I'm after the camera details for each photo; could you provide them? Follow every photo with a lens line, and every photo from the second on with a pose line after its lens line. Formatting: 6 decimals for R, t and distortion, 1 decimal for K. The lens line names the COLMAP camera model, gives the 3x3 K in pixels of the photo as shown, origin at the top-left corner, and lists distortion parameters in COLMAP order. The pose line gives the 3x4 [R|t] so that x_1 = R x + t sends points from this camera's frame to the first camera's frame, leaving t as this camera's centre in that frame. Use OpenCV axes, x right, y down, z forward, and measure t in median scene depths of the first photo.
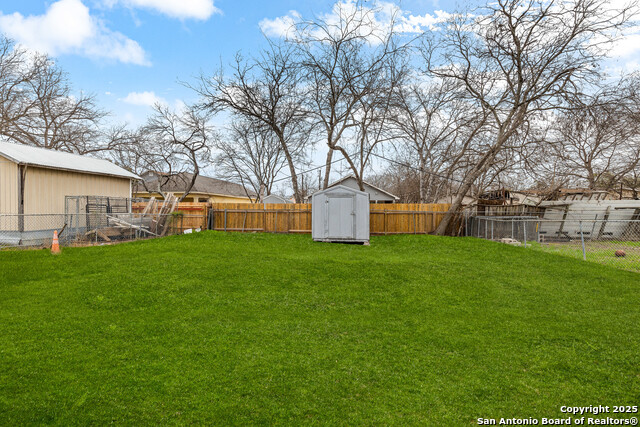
lens RADIAL K [[293.7, 0, 320.4], [0, 293.7, 211.8], [0, 0, 1]] dist [0.006596, -0.000159]
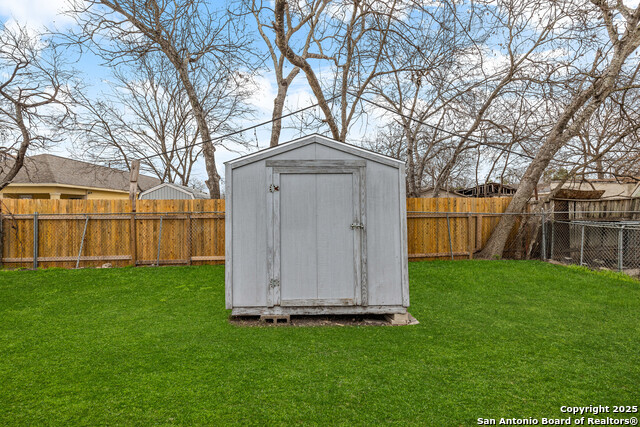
lens RADIAL K [[293.7, 0, 320.4], [0, 293.7, 211.8], [0, 0, 1]] dist [0.006596, -0.000159]
pose [[0.984601, -0.012422, 0.174376, 0.012485], [0.012557, 0.999921, 0.000324, -0.006447], [-0.174366, 0.001870, 0.984679, 0.526406]]
